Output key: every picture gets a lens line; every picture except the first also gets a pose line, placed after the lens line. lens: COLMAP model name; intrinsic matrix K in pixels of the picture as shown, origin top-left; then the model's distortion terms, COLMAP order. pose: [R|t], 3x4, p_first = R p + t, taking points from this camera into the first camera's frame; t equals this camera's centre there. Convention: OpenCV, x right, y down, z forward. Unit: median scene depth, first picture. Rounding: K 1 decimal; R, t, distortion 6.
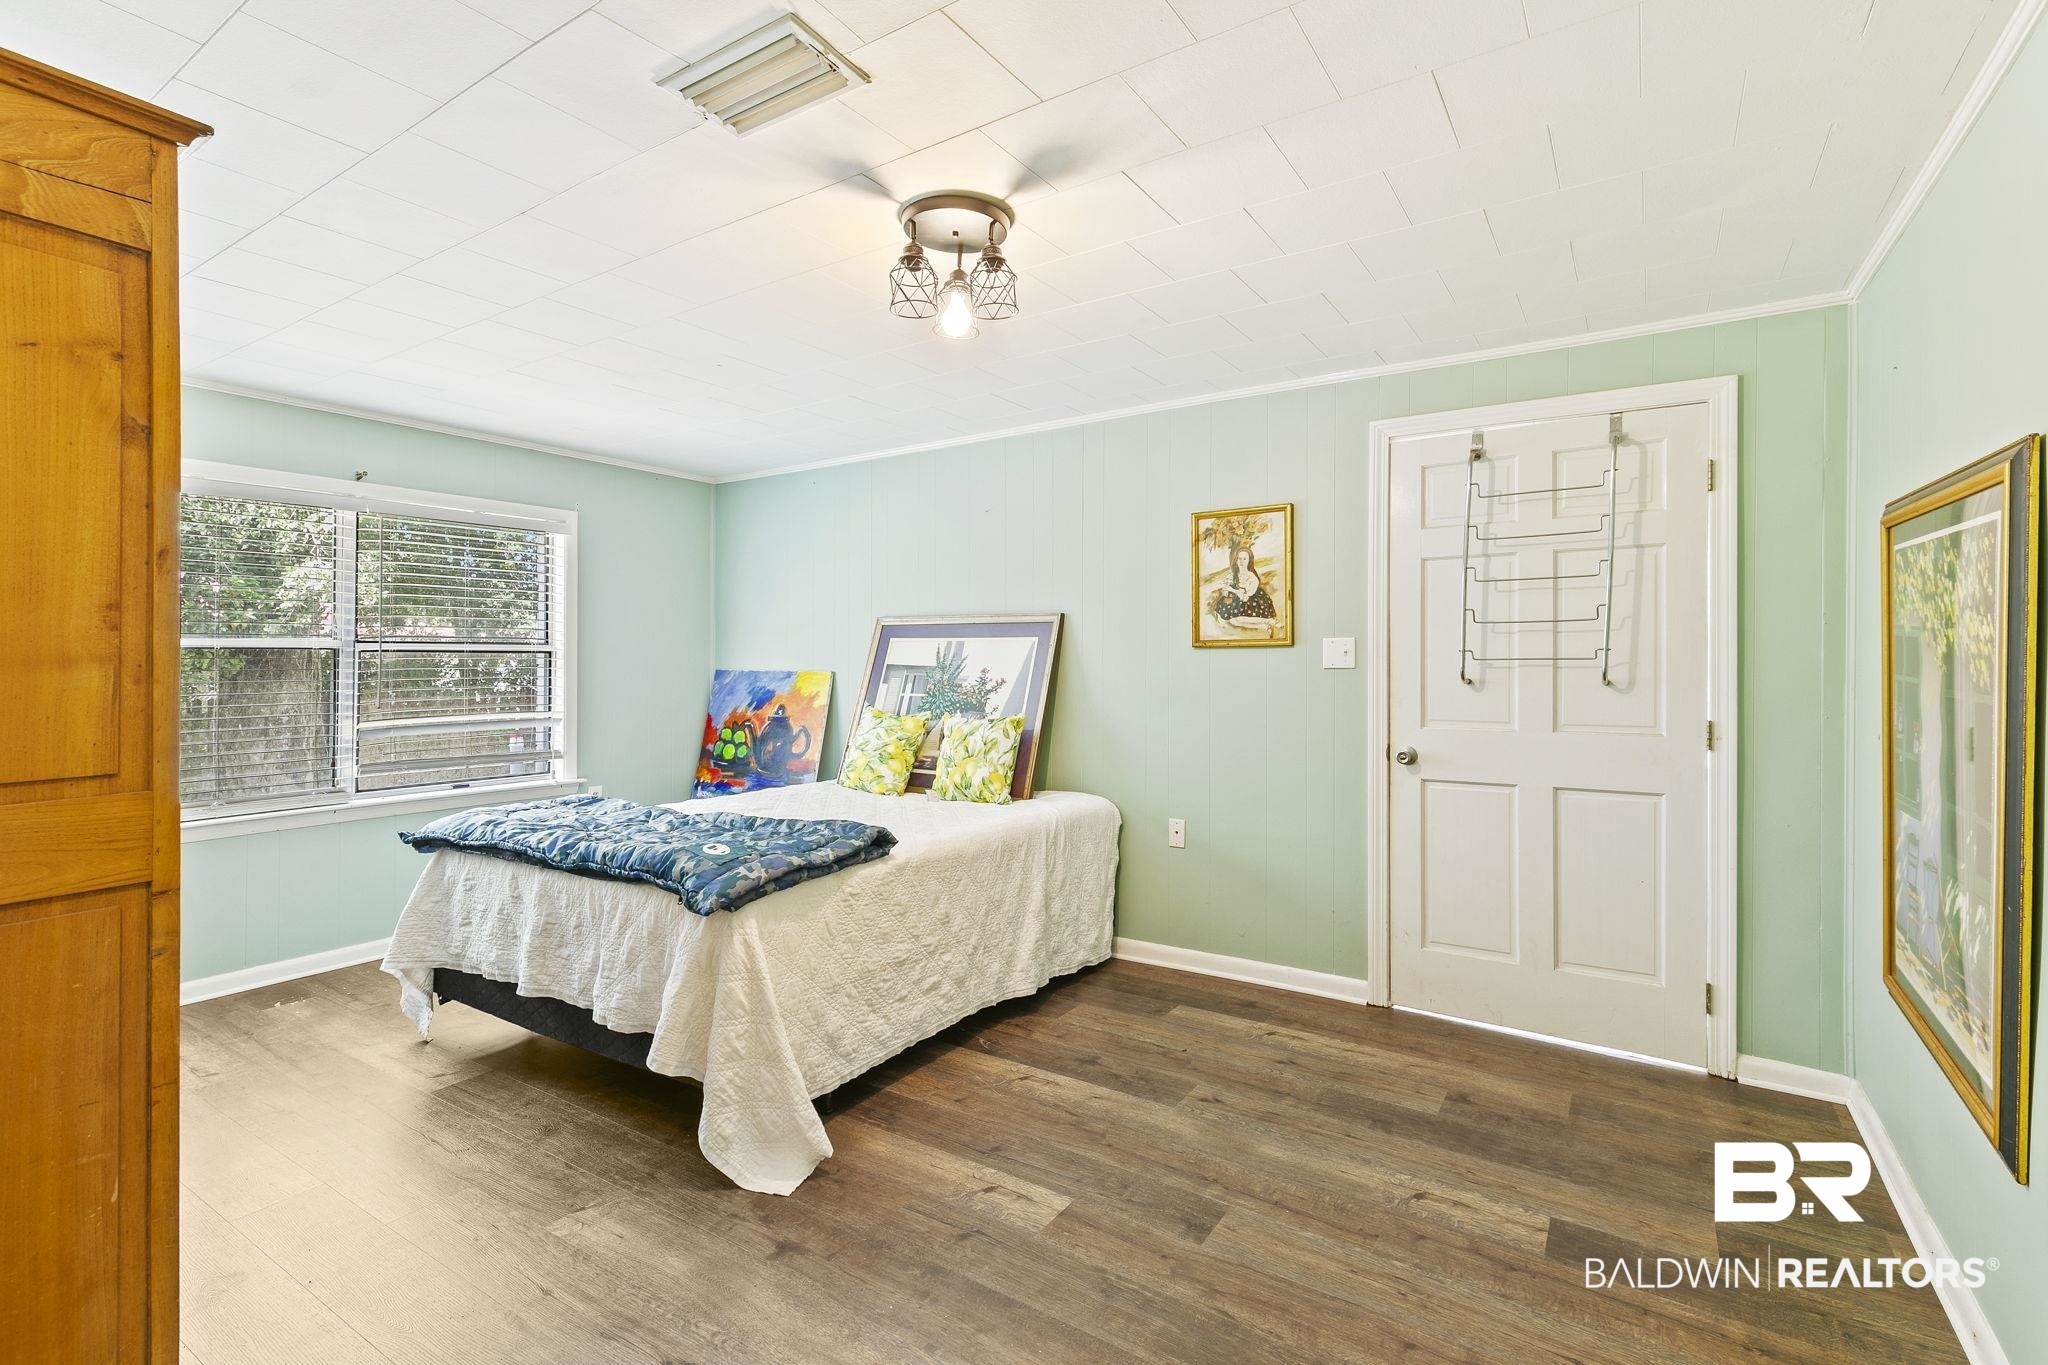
lens RADIAL K [[933.2, 0, 982.1], [0, 933.2, 663.4], [0, 0, 1]] dist [0.009363, -0.004209]
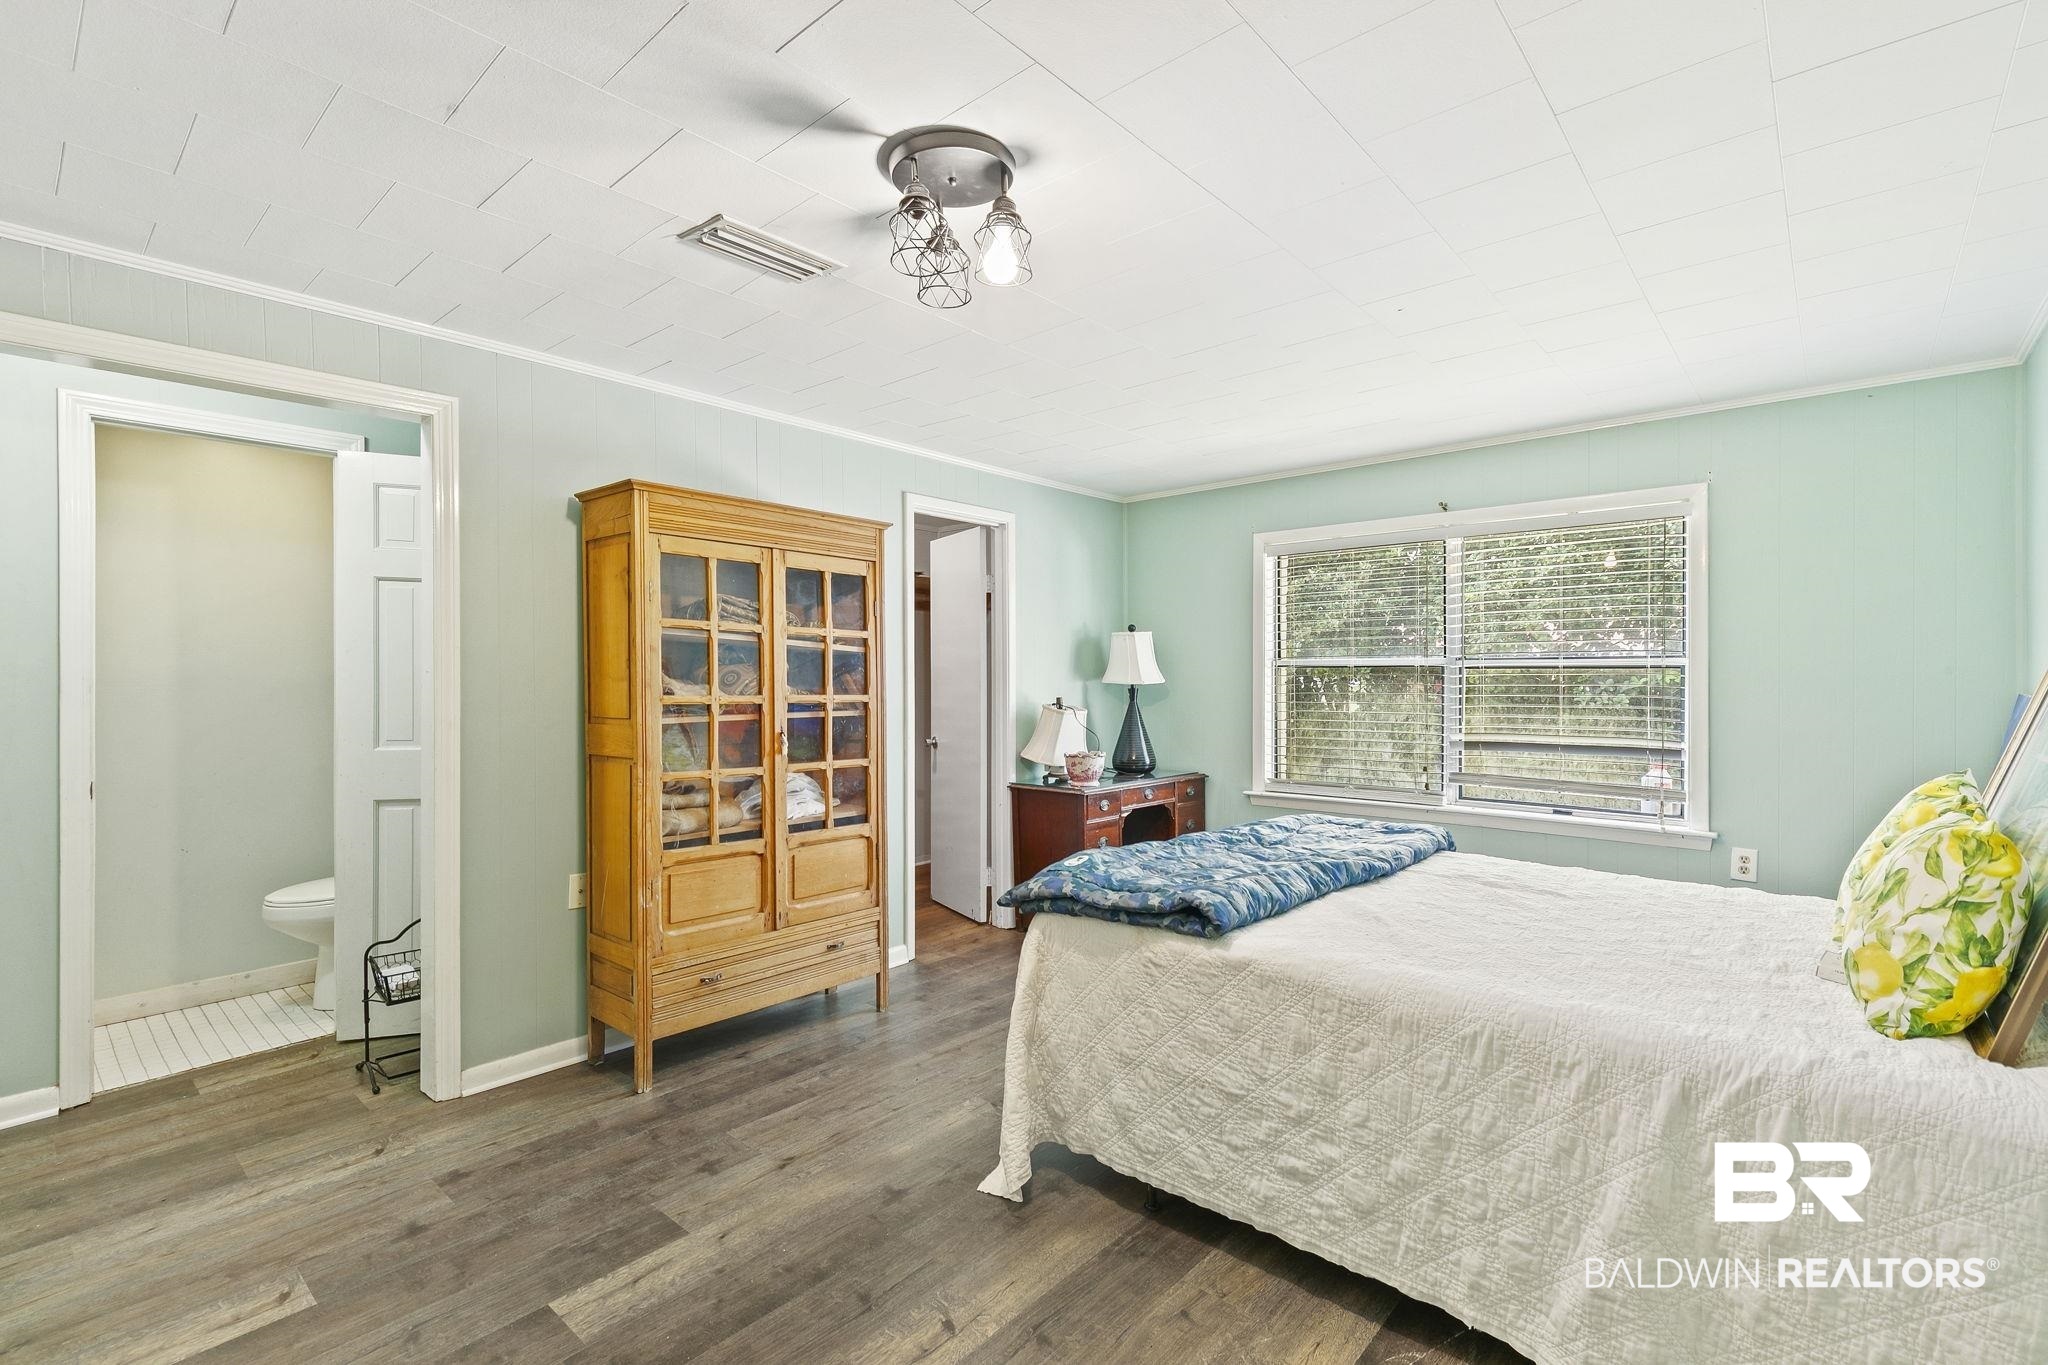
lens RADIAL K [[915.7, 0, 1041.2], [0, 915.7, 677.6], [0, 0, 1]] dist [0.009239, -0.000464]
pose [[-0.092586, 0.004137, -0.995696, 0.625522], [-0.003915, 0.999982, 0.004519, -0.007085], [0.995697, 0.004317, -0.092568, 0.901571]]
